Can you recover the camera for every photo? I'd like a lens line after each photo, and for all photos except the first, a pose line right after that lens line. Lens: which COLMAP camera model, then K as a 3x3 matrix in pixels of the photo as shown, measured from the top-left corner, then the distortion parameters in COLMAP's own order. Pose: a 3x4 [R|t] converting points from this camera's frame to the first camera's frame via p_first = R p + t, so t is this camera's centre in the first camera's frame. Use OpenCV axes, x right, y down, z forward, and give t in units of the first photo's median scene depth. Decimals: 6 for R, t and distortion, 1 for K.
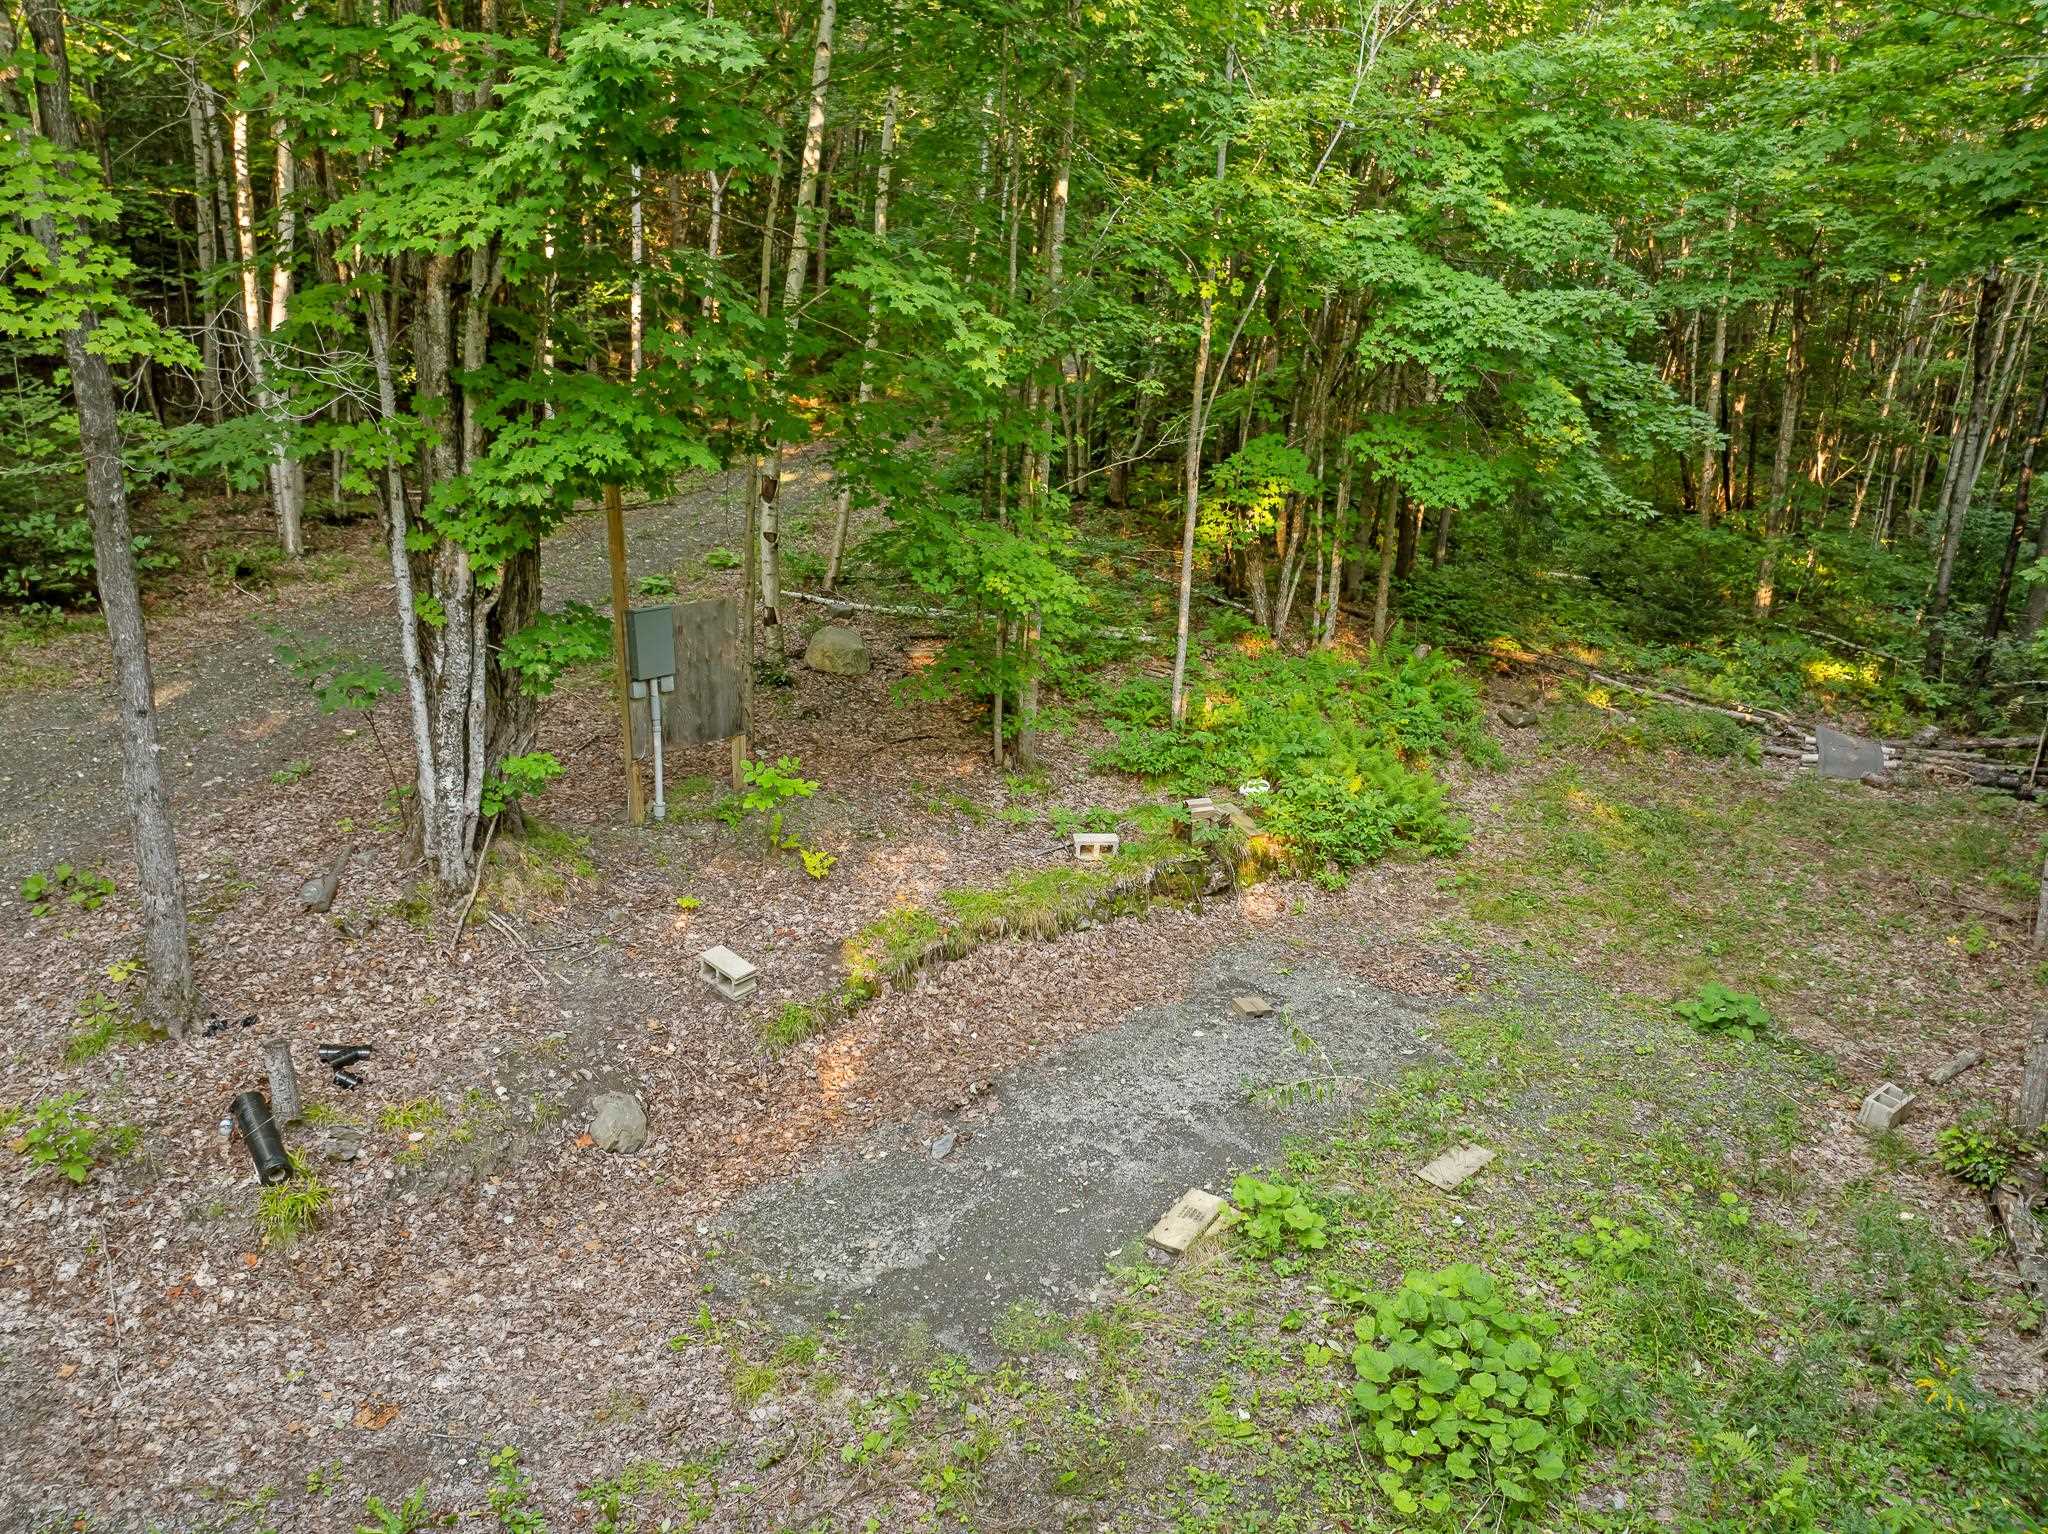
lens RADIAL K [[1455.2, 0, 1029.0], [0, 1455.2, 752.0], [0, 0, 1]] dist [-0.046694, 0.016764]
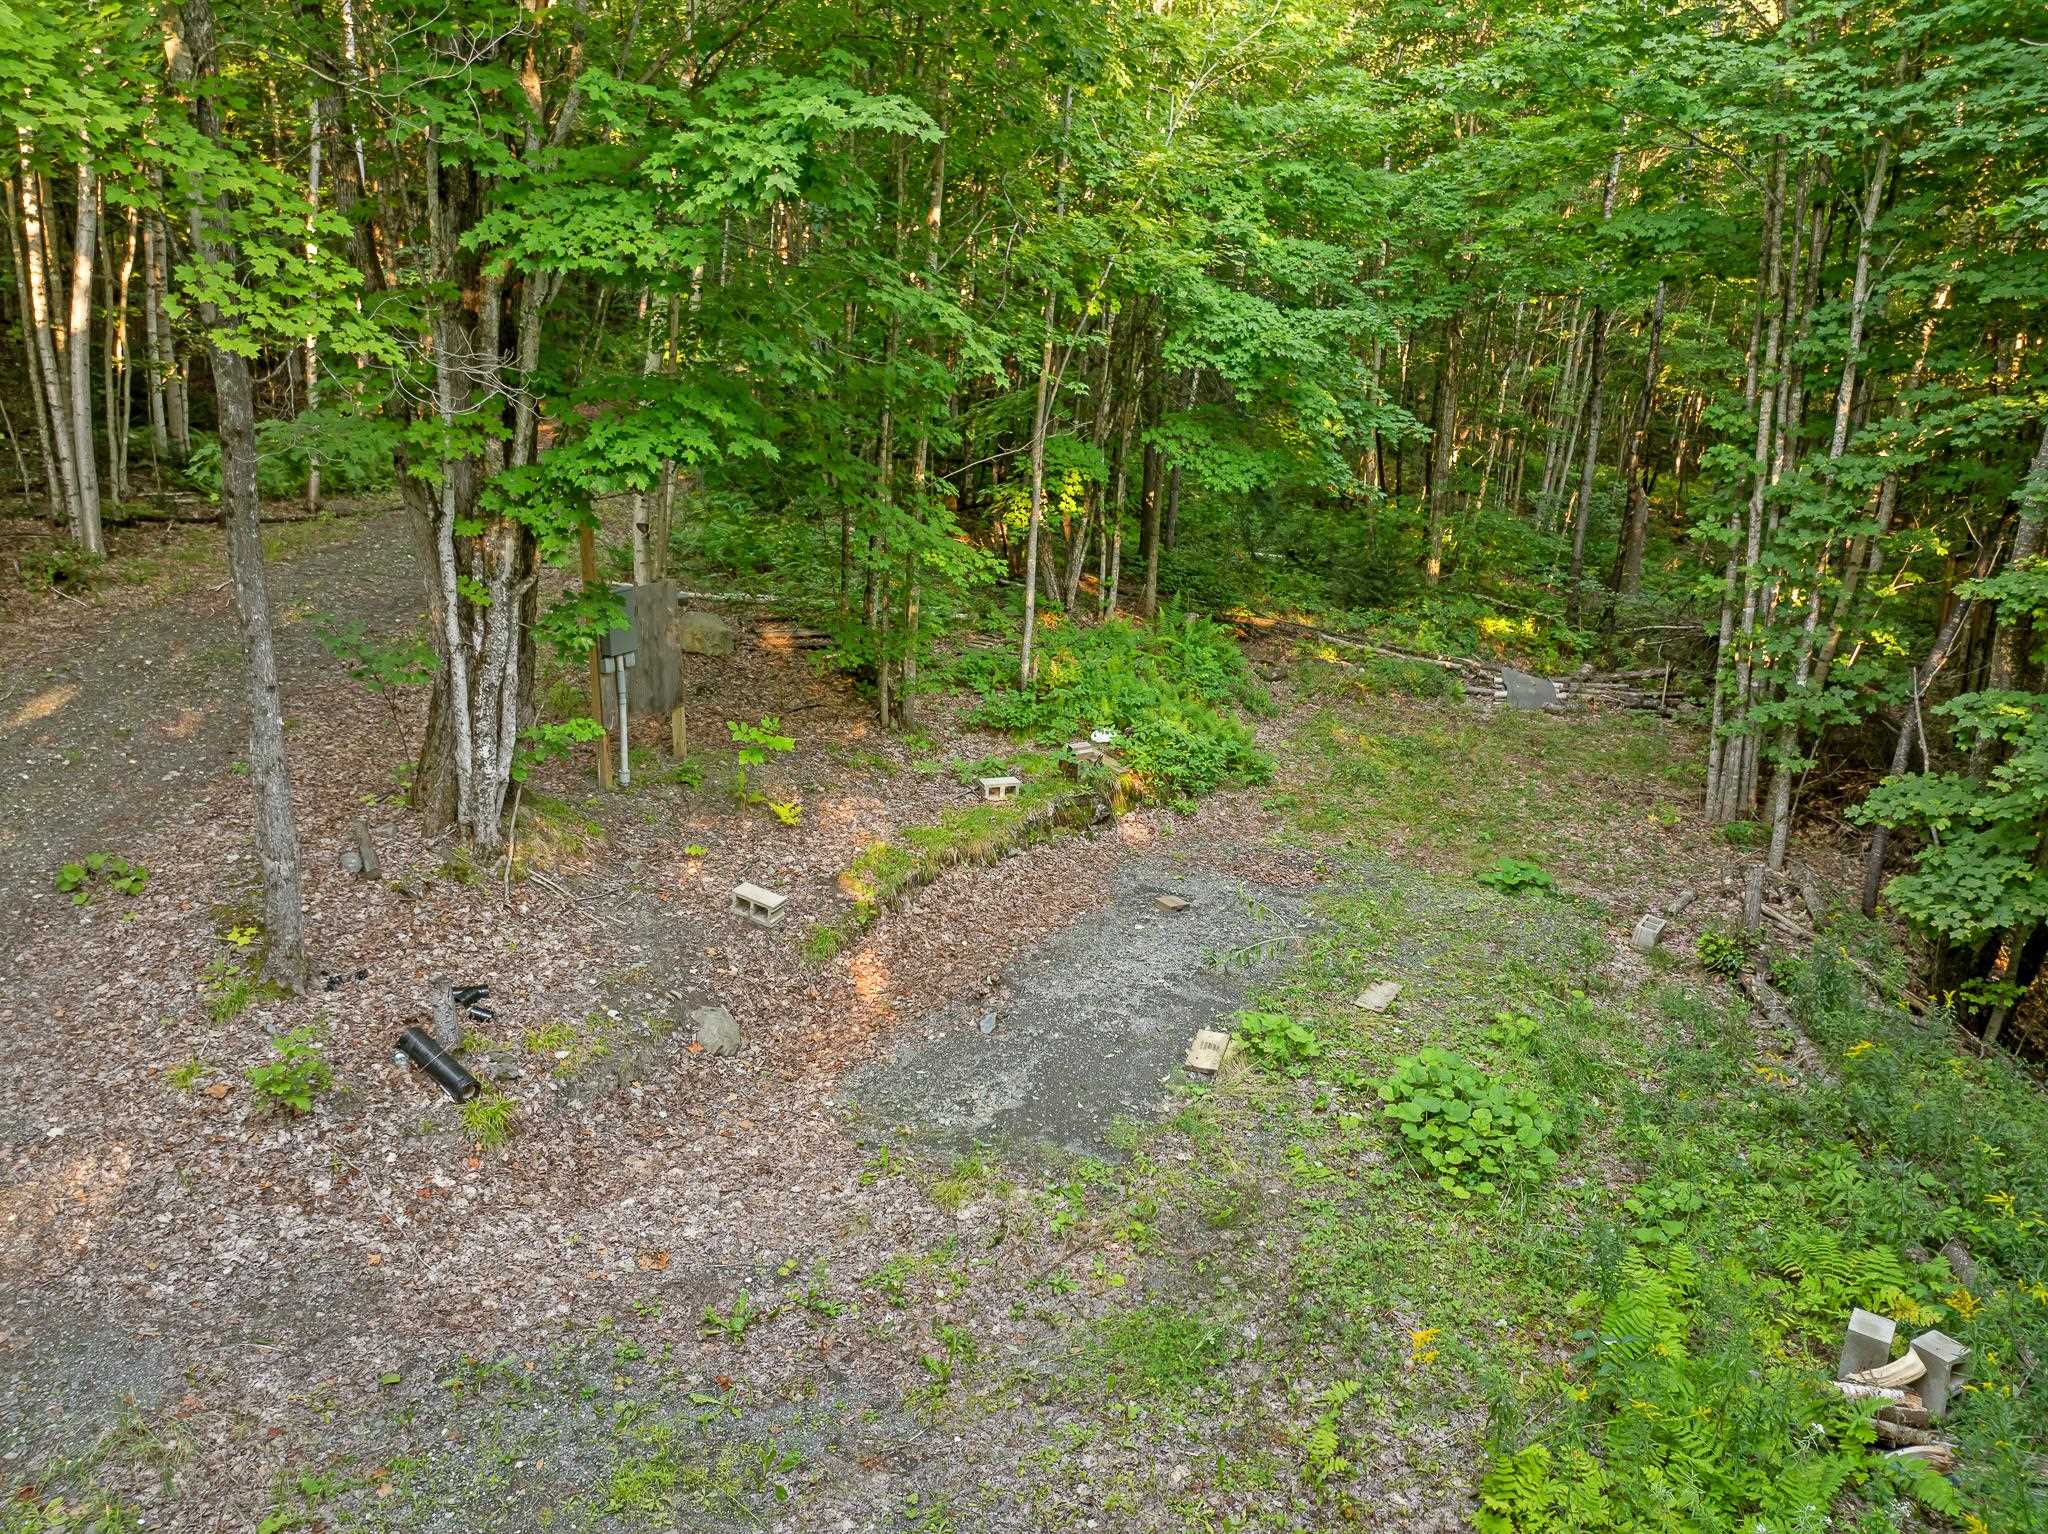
lens RADIAL K [[1455.2, 0, 1025.9], [0, 1455.2, 761.4], [0, 0, 1]] dist [-0.046694, 0.016764]
pose [[0.964672, -0.058929, 0.256777, -0.272139], [0.057213, 0.998262, 0.014155, 0.033864], [-0.257165, 0.001036, 0.966367, -0.140377]]
